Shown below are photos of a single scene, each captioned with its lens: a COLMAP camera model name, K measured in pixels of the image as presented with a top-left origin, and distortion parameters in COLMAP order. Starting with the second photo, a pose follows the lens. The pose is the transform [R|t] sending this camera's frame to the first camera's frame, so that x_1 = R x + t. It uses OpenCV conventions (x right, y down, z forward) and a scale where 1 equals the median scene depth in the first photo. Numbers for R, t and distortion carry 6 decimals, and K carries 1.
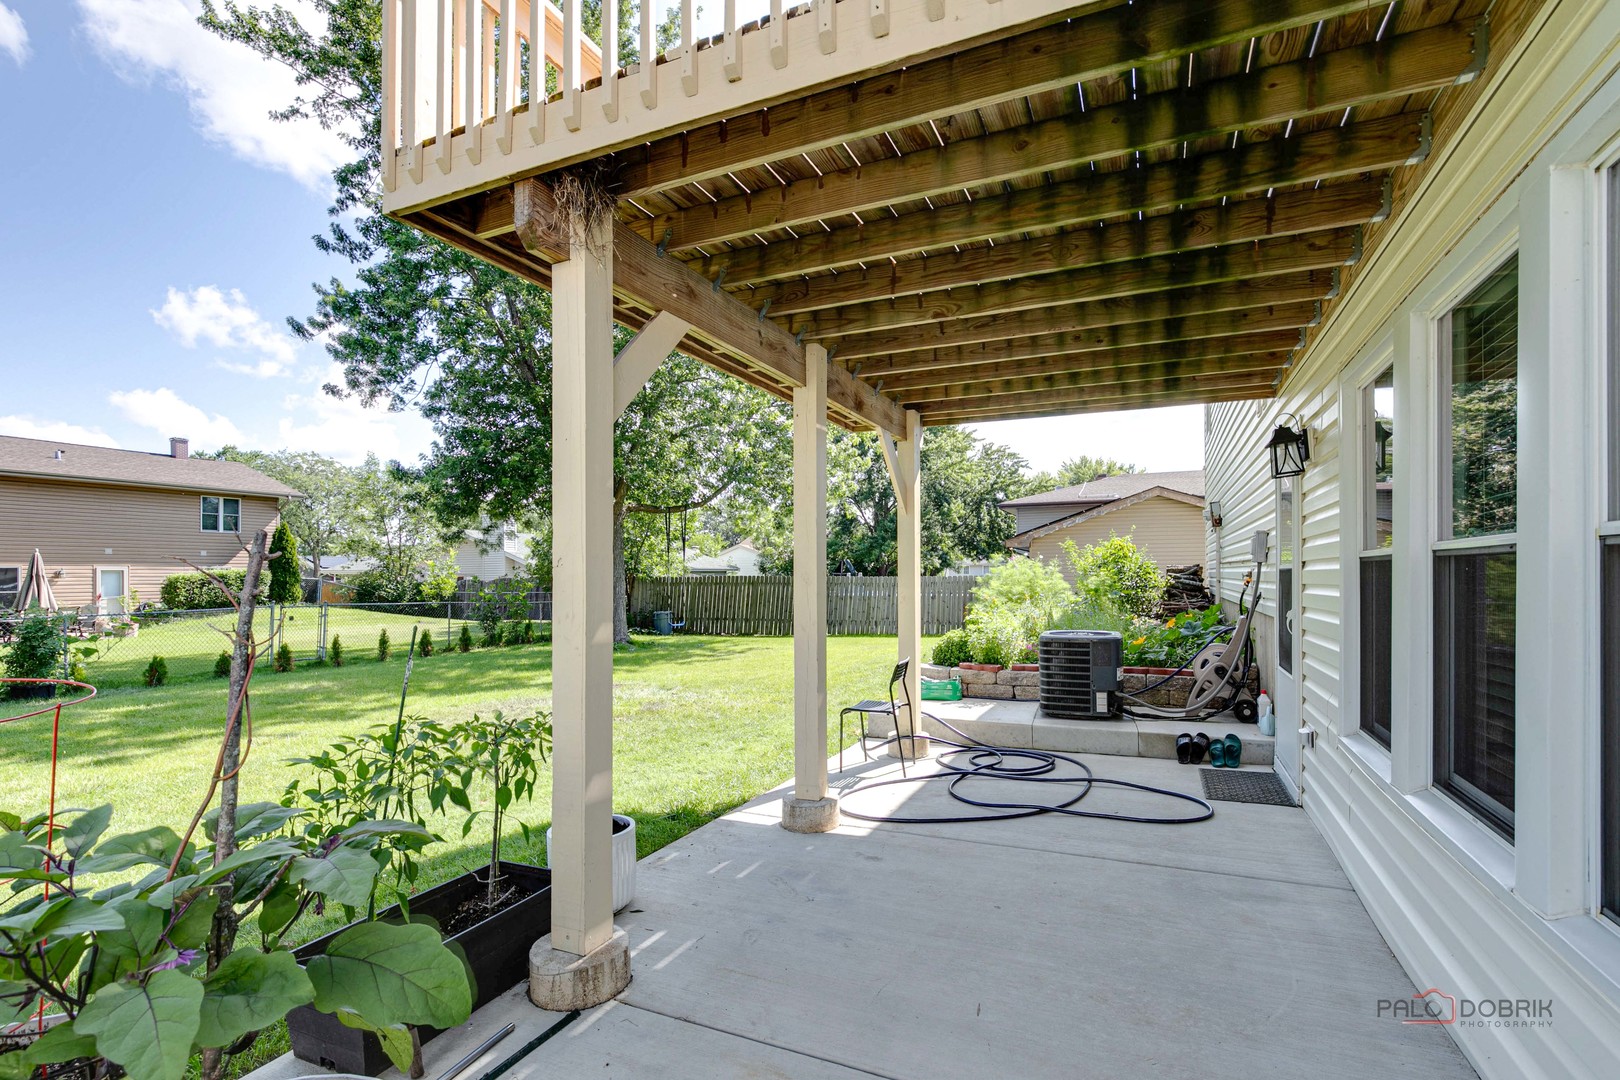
lens RADIAL K [[759.7, 0, 809.1], [0, 759.7, 546.2], [0, 0, 1]] dist [-0.022462, 0.006965]
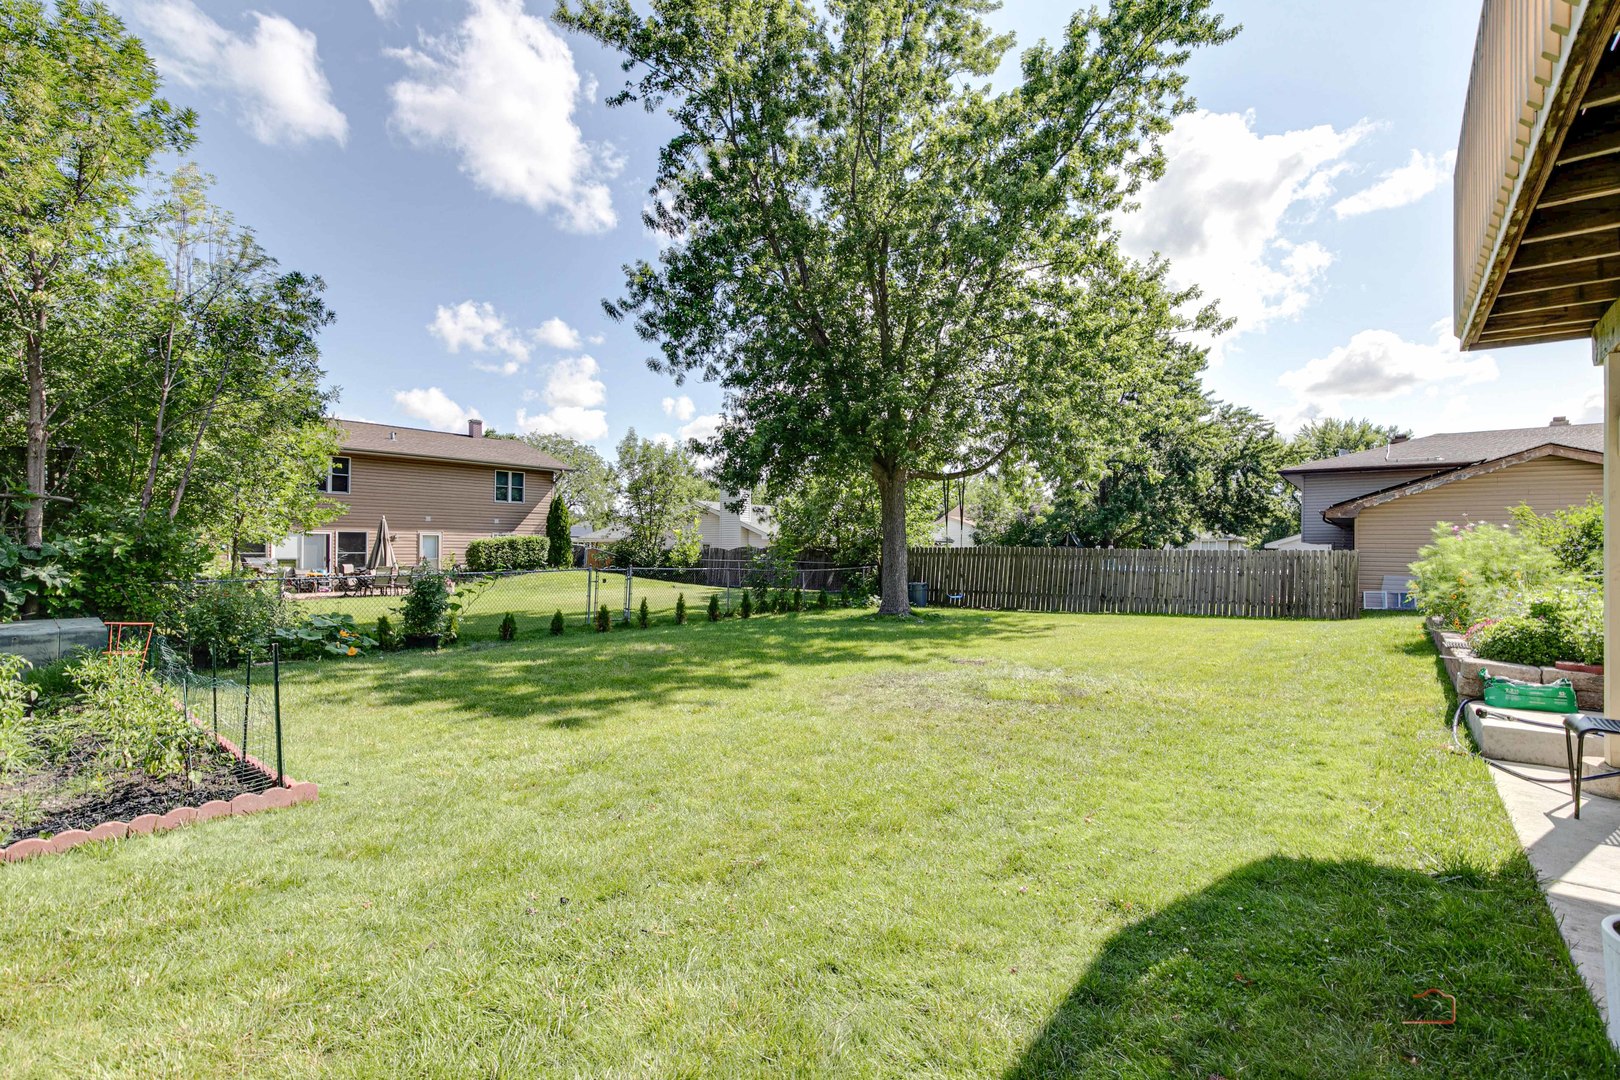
lens RADIAL K [[749.5, 0, 810.3], [0, 749.5, 519.7], [0, 0, 1]] dist [-0.017380, 0.008721]
pose [[0.970518, 0.004584, -0.240987, -0.111617], [-0.004242, 0.999989, 0.001937, 0.004353], [0.240993, -0.000858, 0.970526, 0.033007]]
